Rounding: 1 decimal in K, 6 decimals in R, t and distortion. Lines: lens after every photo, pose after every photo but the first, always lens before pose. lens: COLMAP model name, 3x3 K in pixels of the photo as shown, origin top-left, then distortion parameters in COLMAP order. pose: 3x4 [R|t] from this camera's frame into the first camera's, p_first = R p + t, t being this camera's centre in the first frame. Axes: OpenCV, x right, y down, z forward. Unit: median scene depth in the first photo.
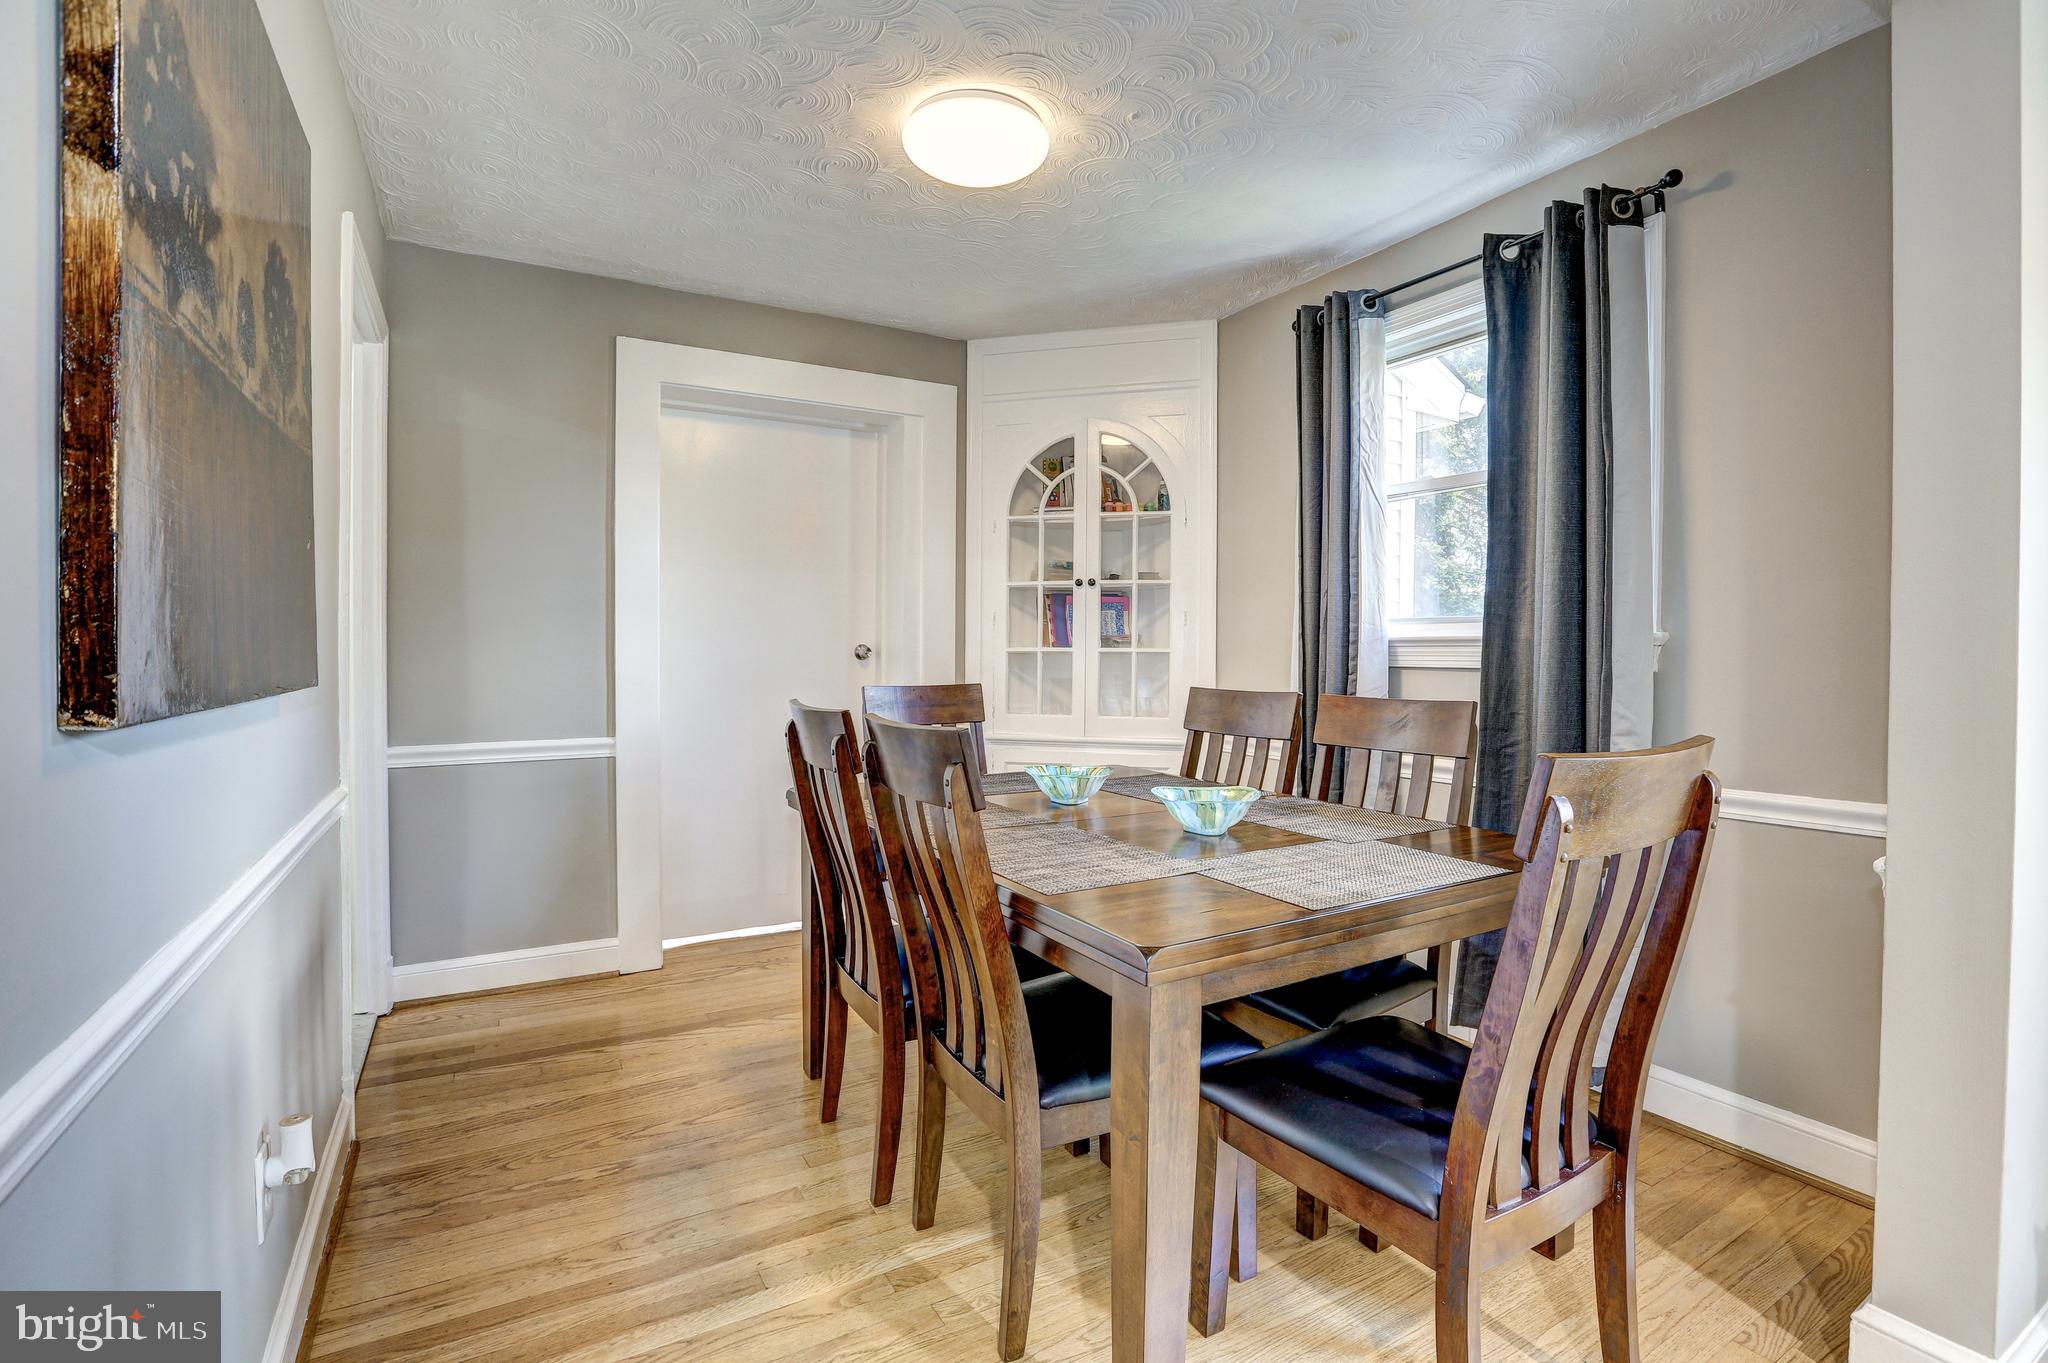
lens RADIAL K [[944.2, 0, 1024.0], [0, 944.2, 681.5], [0, 0, 1]] dist [-0.037363, 0.000456]
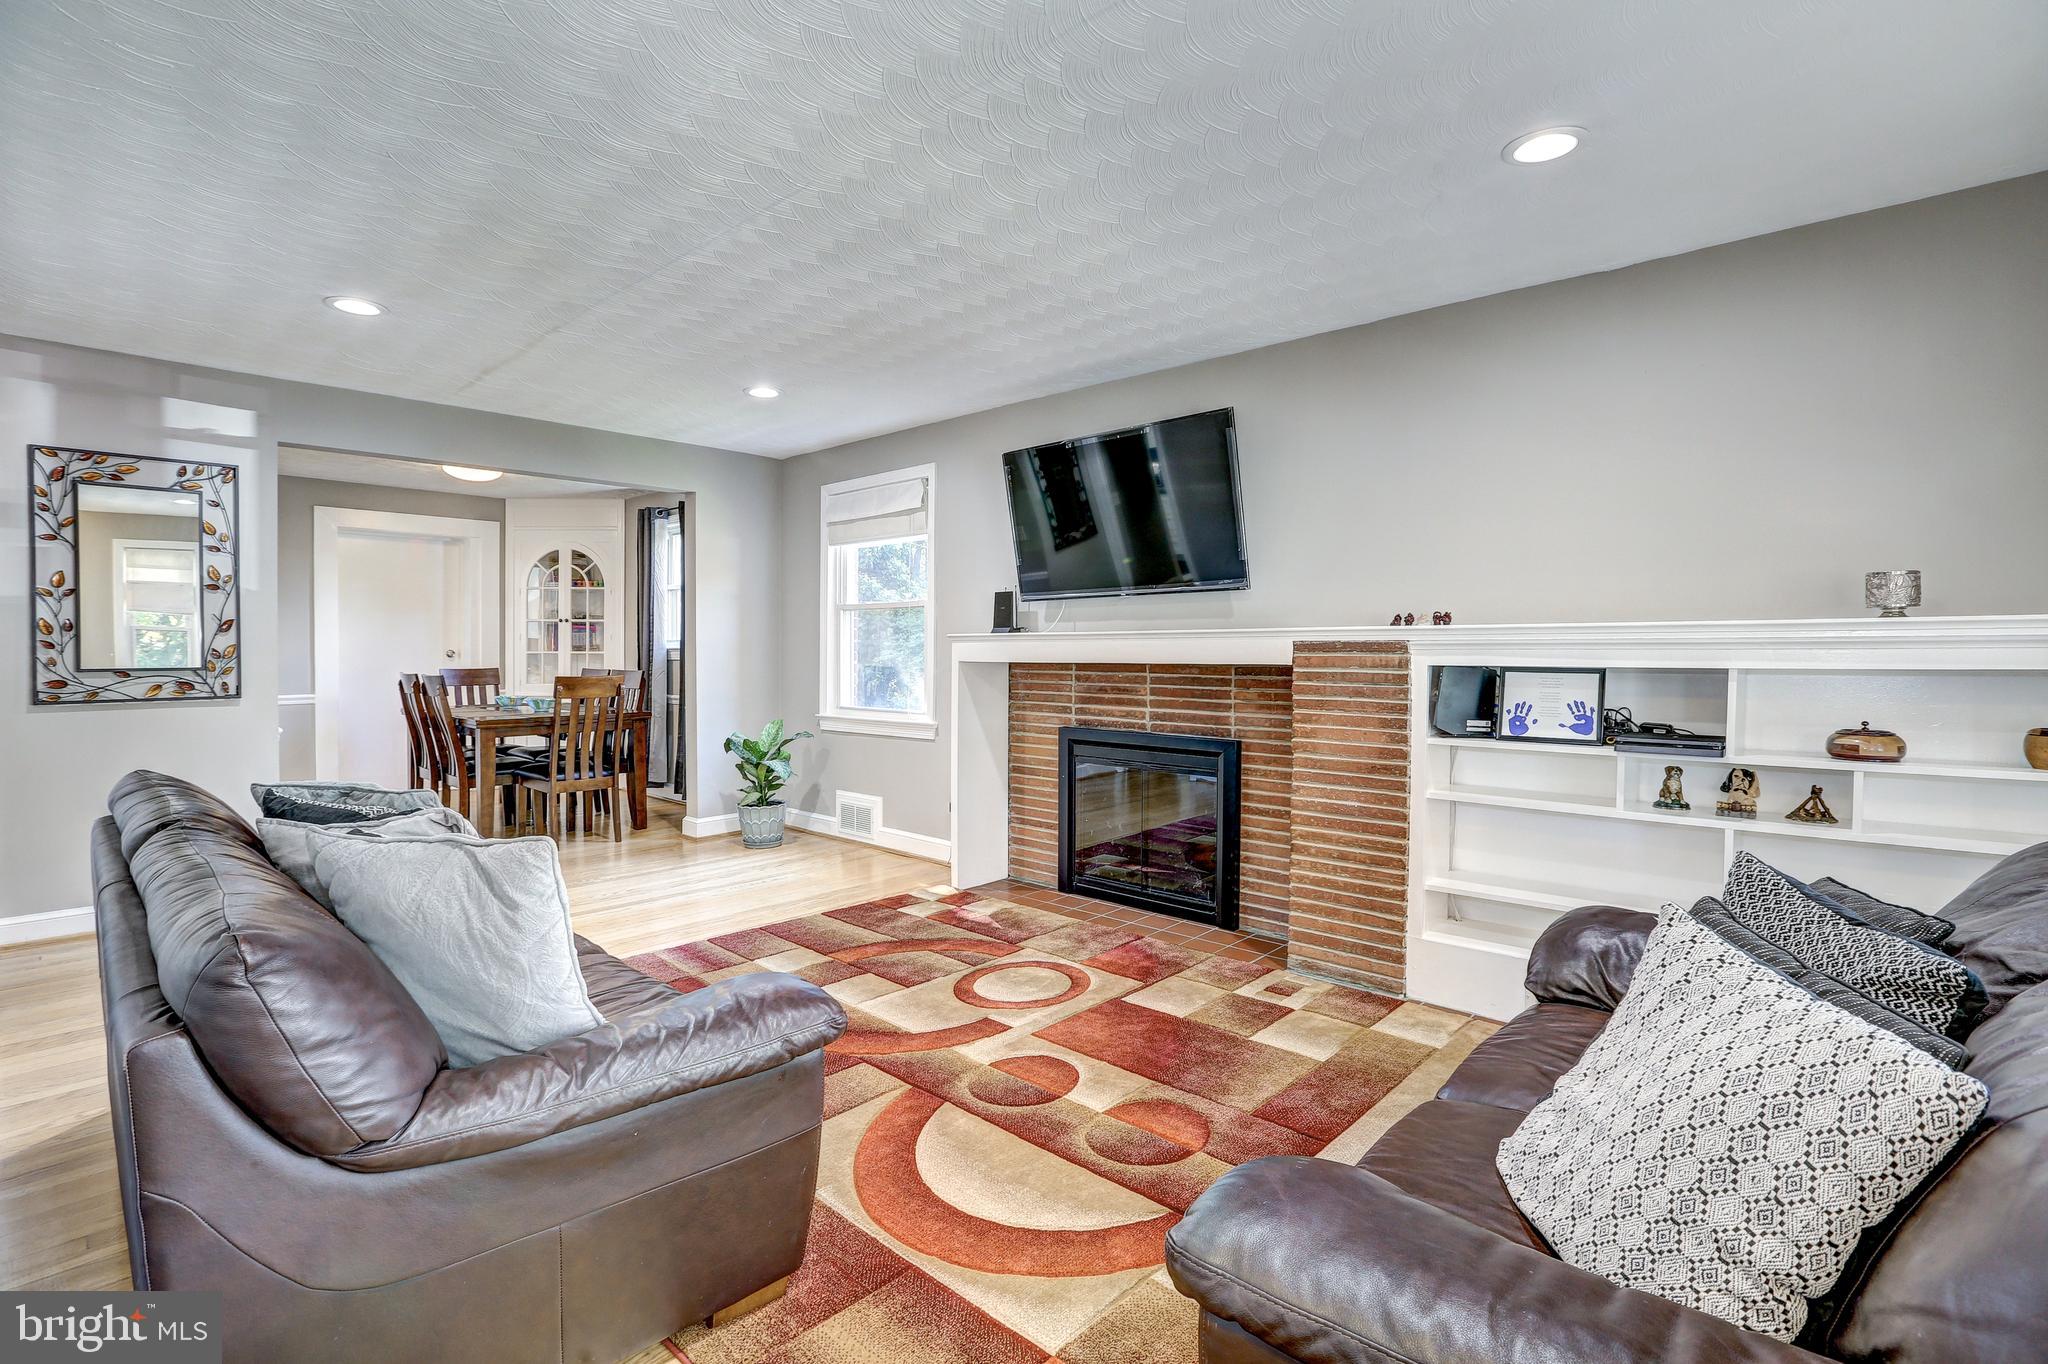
lens RADIAL K [[944.2, 0, 1024.0], [0, 944.2, 682.0], [0, 0, 1]] dist [-0.037363, 0.000456]
pose [[0.954969, -0.010753, 0.296510, 0.518181], [0.008907, 0.999932, 0.007575, 0.033094], [-0.296571, -0.004593, 0.955000, -1.603151]]
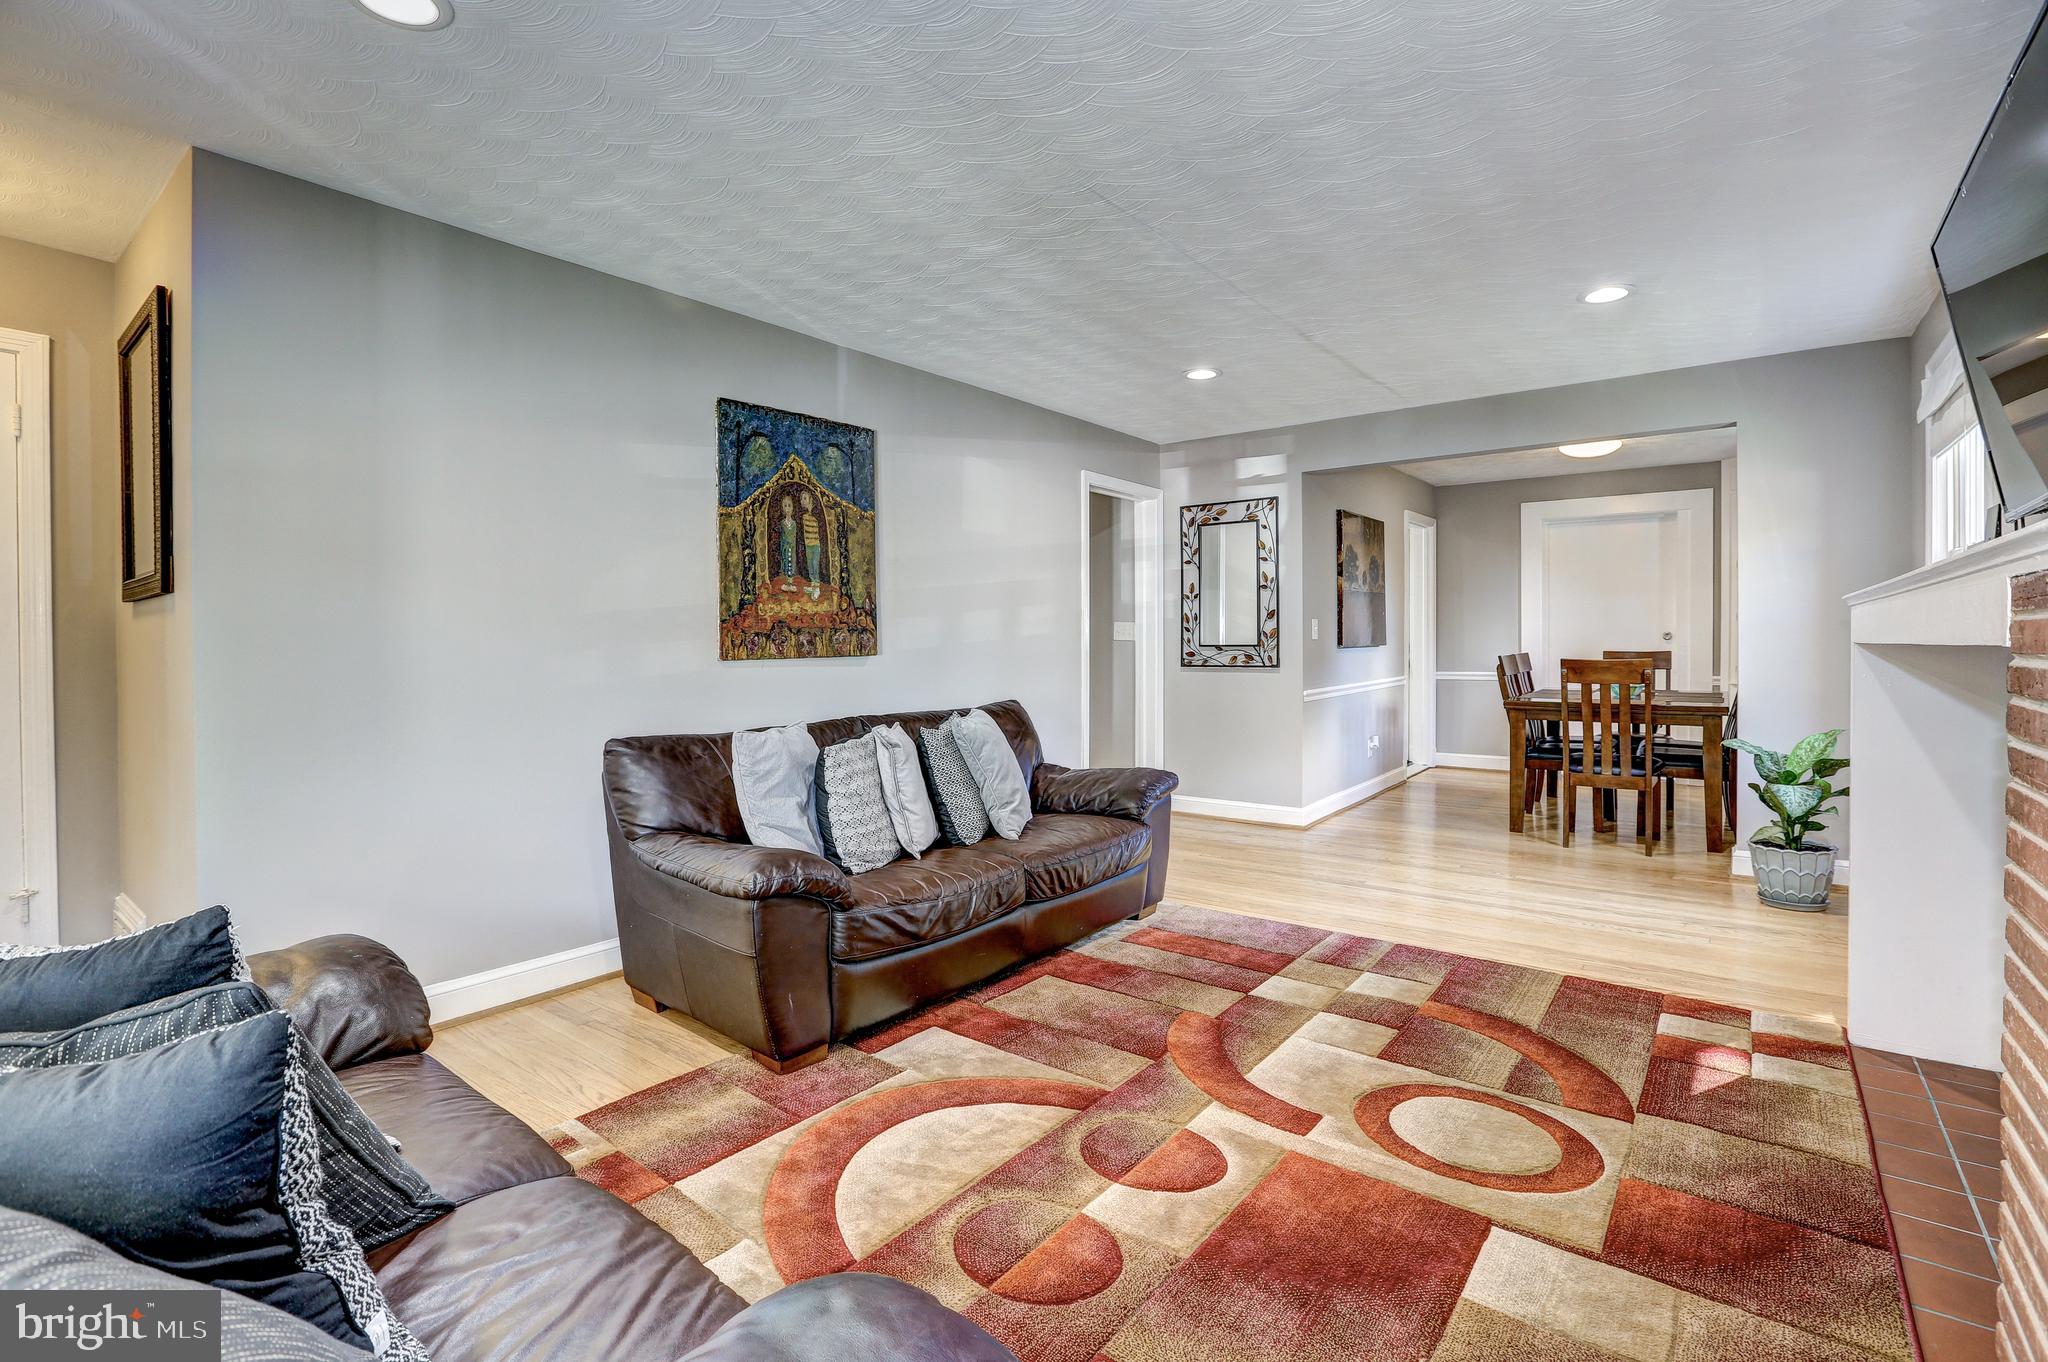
lens RADIAL K [[928.6, 0, 1019.1], [0, 928.6, 642.5], [0, 0, 1]] dist [-0.000924, 0.000144]
pose [[0.396379, -0.000892, -0.918087, 1.307918], [-0.019681, 0.999761, -0.009469, 0.034708], [0.917876, 0.021822, 0.396267, -1.181517]]
